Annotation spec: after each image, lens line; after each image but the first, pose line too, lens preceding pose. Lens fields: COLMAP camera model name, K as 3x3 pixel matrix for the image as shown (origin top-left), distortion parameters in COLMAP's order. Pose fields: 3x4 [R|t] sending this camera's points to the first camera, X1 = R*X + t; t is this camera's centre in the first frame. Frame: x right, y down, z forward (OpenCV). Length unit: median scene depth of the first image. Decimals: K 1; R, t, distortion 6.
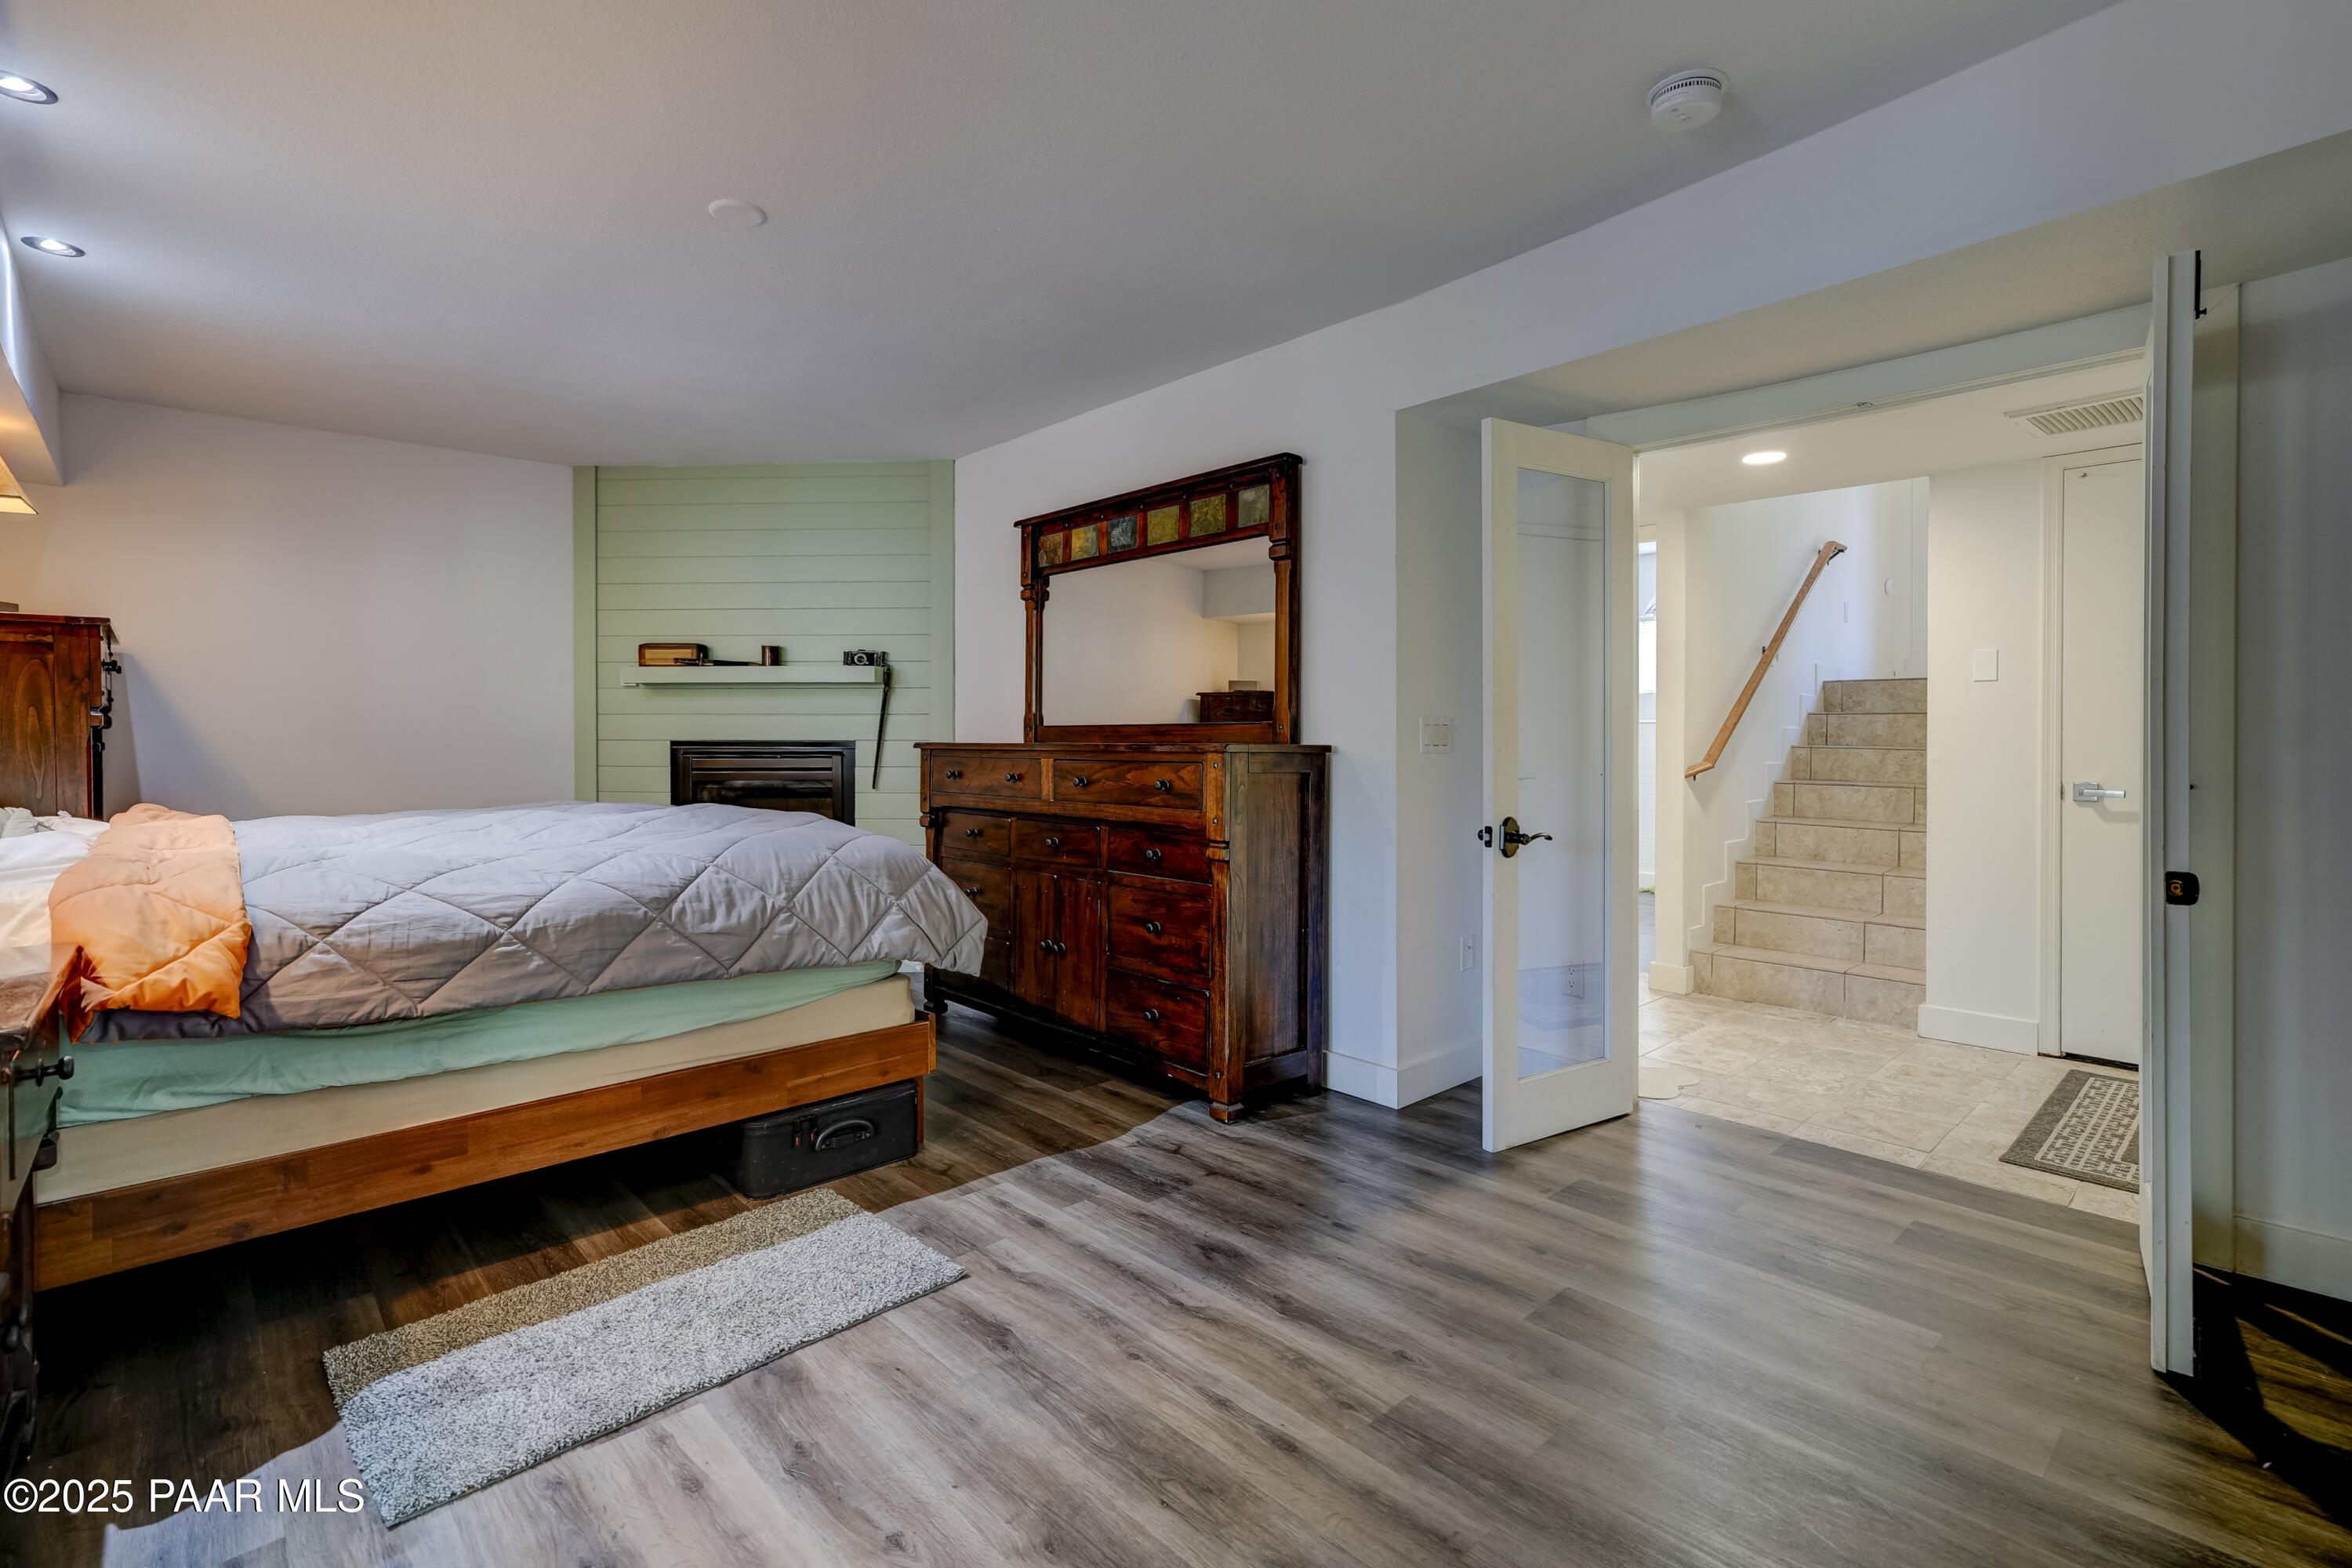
lens RADIAL K [[1089.6, 0, 1210.1], [0, 1089.6, 742.5], [0, 0, 1]] dist [-0.015763, 0.014161]
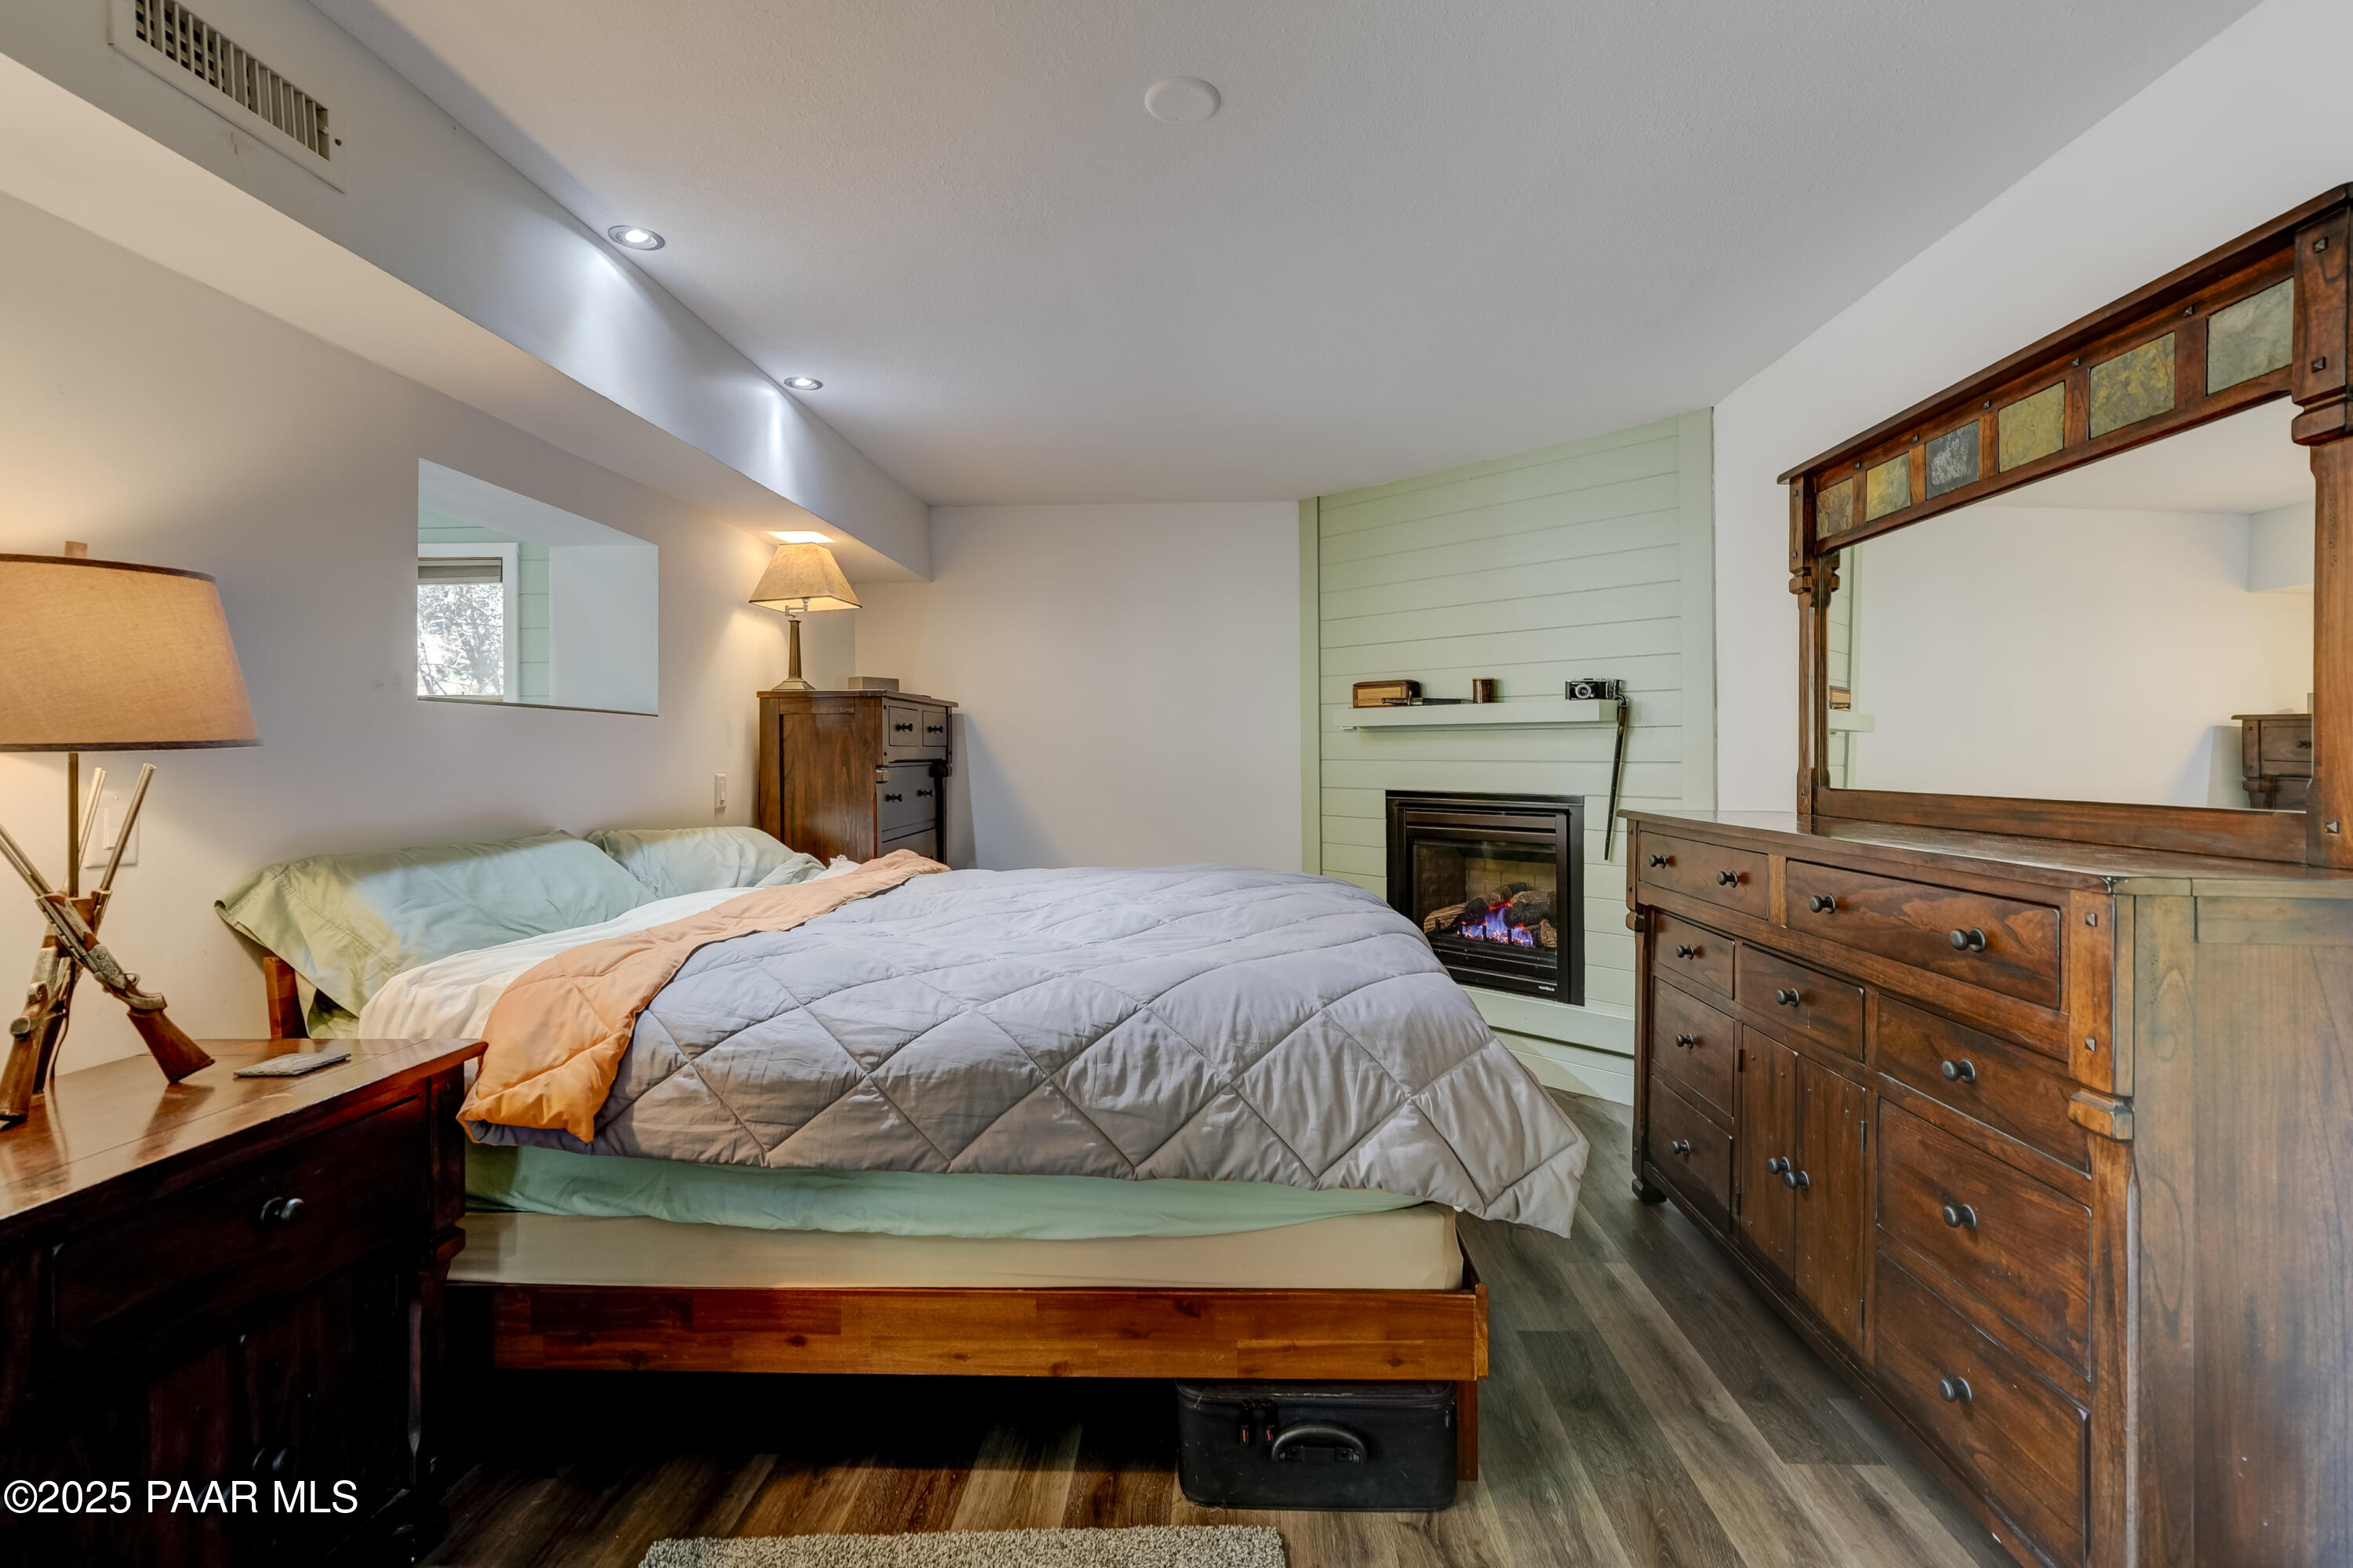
lens RADIAL K [[1090.1, 0, 1210.6], [0, 1090.1, 742.4], [0, 0, 1]] dist [-0.015763, 0.014161]
pose [[0.693611, -0.004874, -0.720333, 0.090180], [-0.006599, 0.999892, -0.013119, -0.052089], [0.720320, 0.013853, 0.693504, 0.505081]]
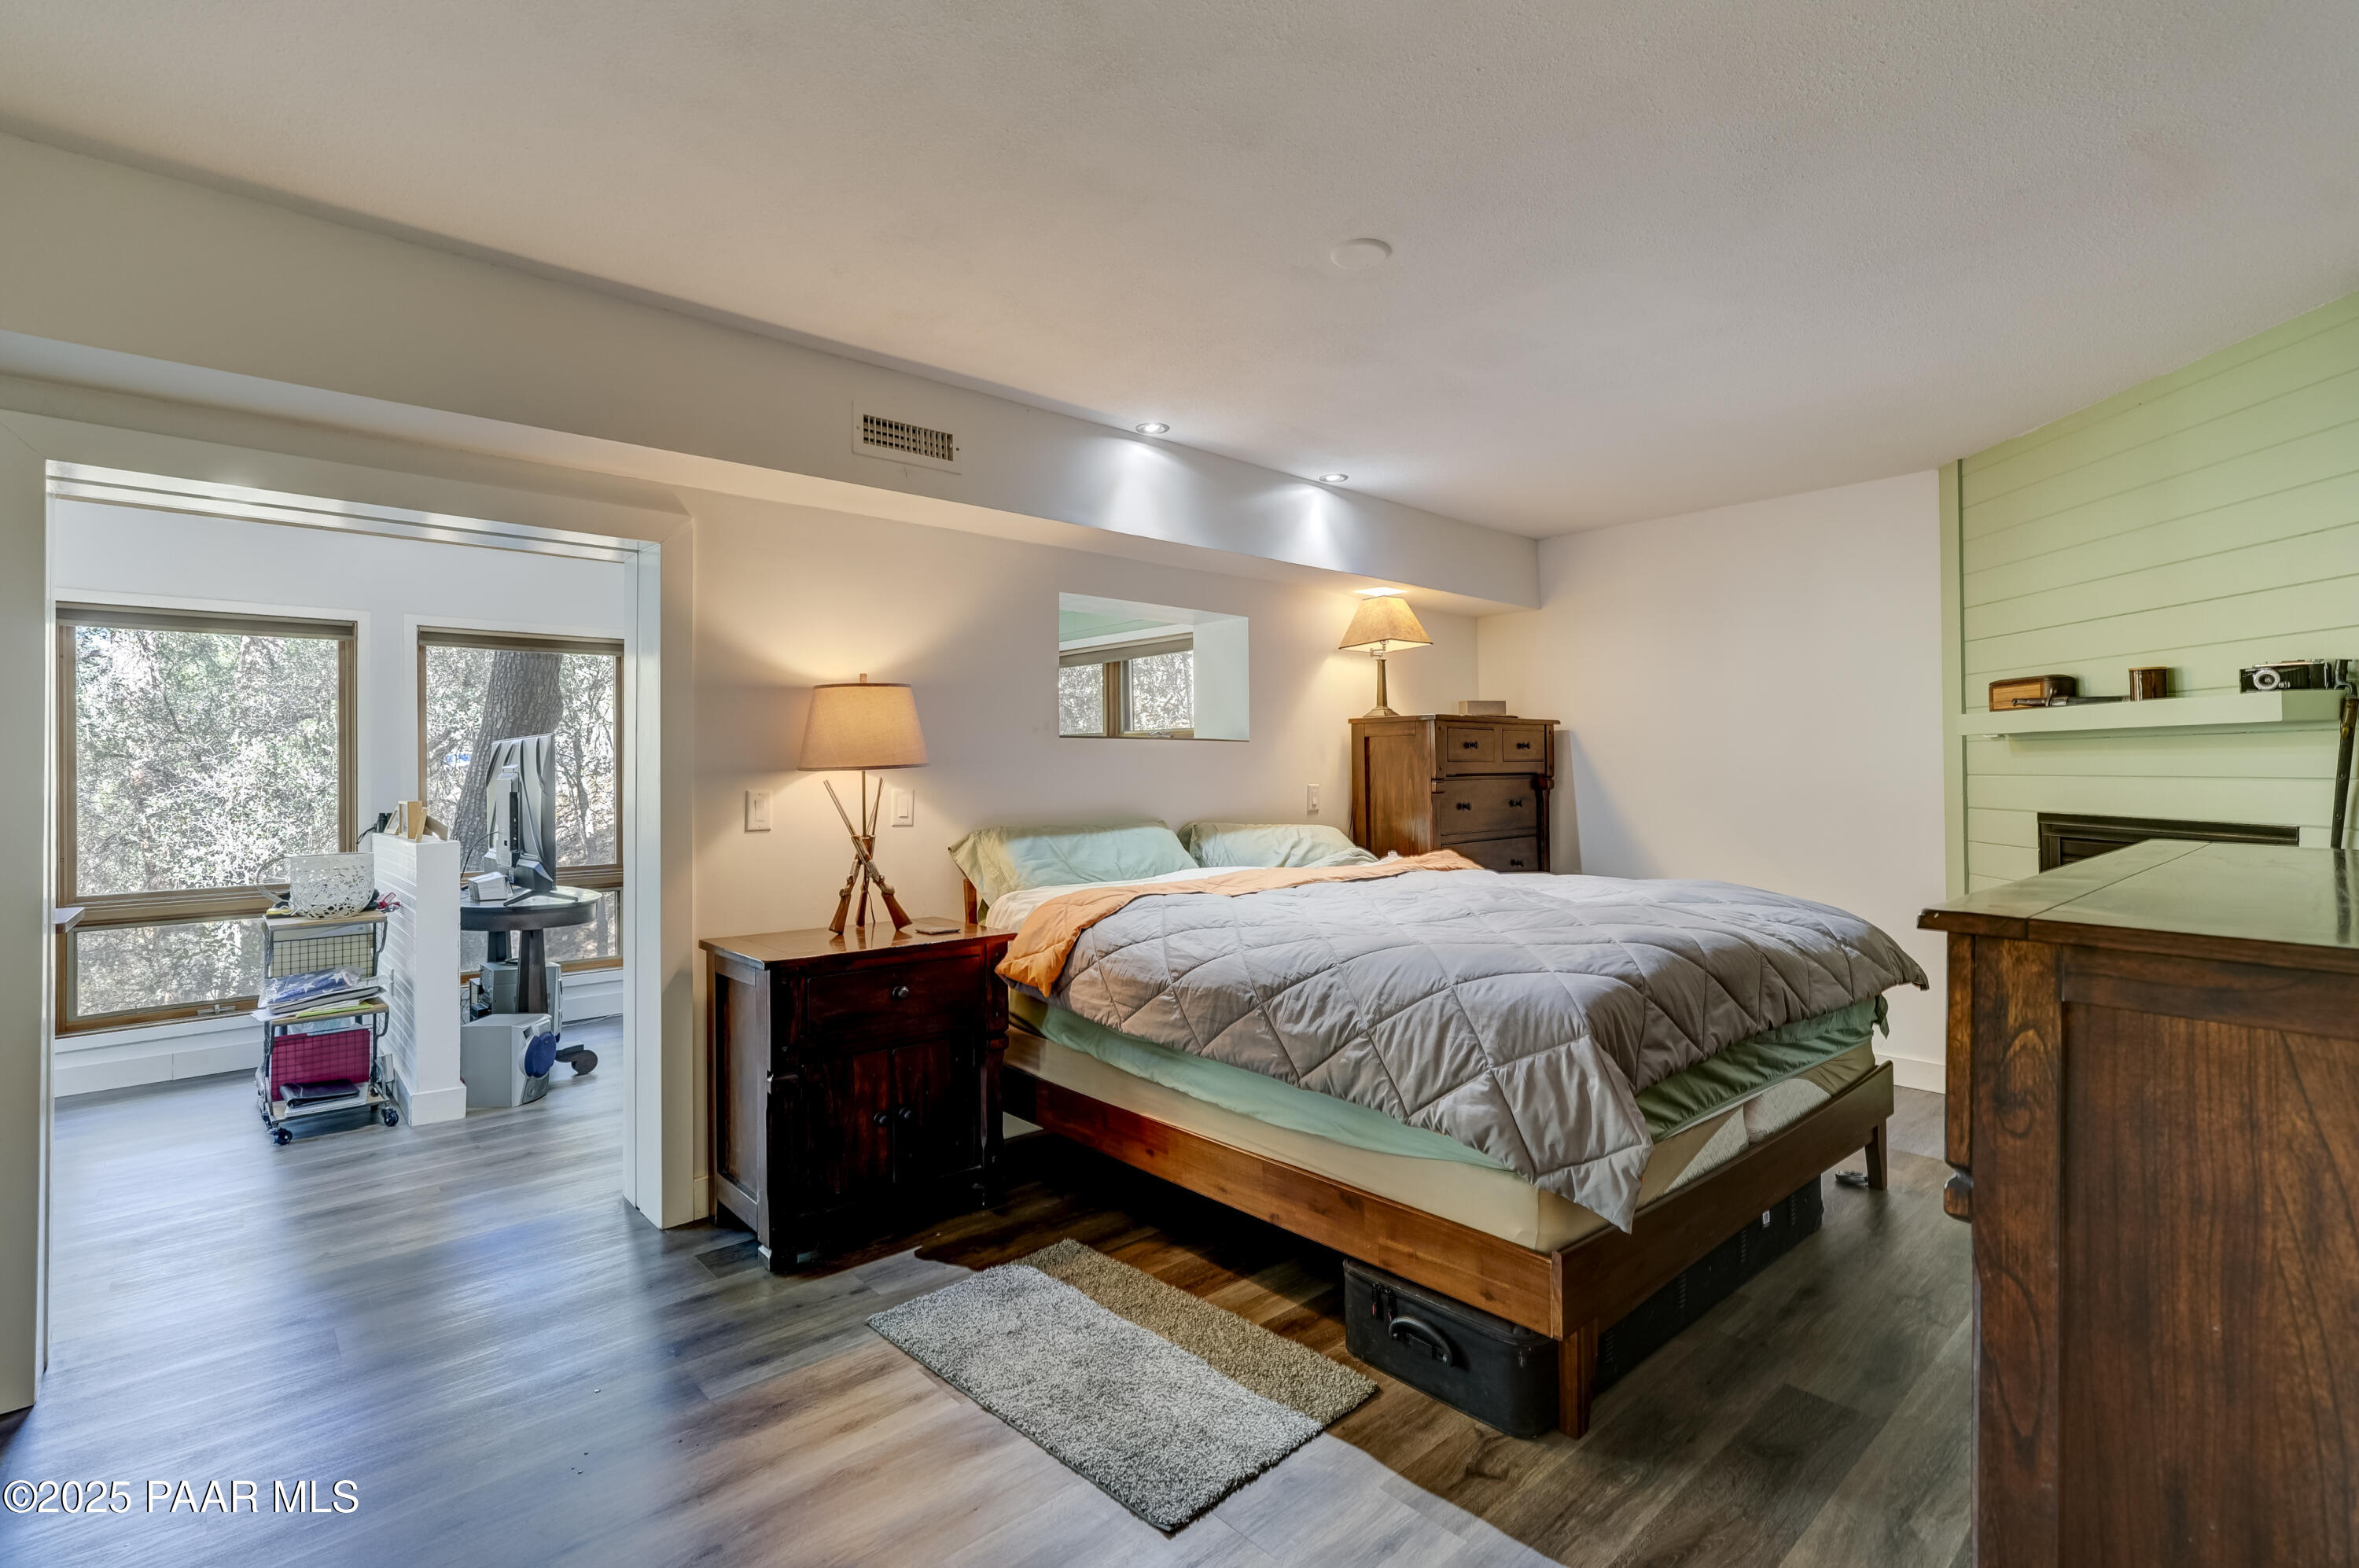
lens RADIAL K [[1134.1, 0, 1202.0], [0, 1134.1, 758.7], [0, 0, 1]] dist [-0.023775, 0.021108]
pose [[-0.050815, -0.005726, -0.998692, 0.501614], [-0.002654, 0.999981, -0.005599, -0.057571], [0.998705, 0.002367, -0.050829, 0.894256]]
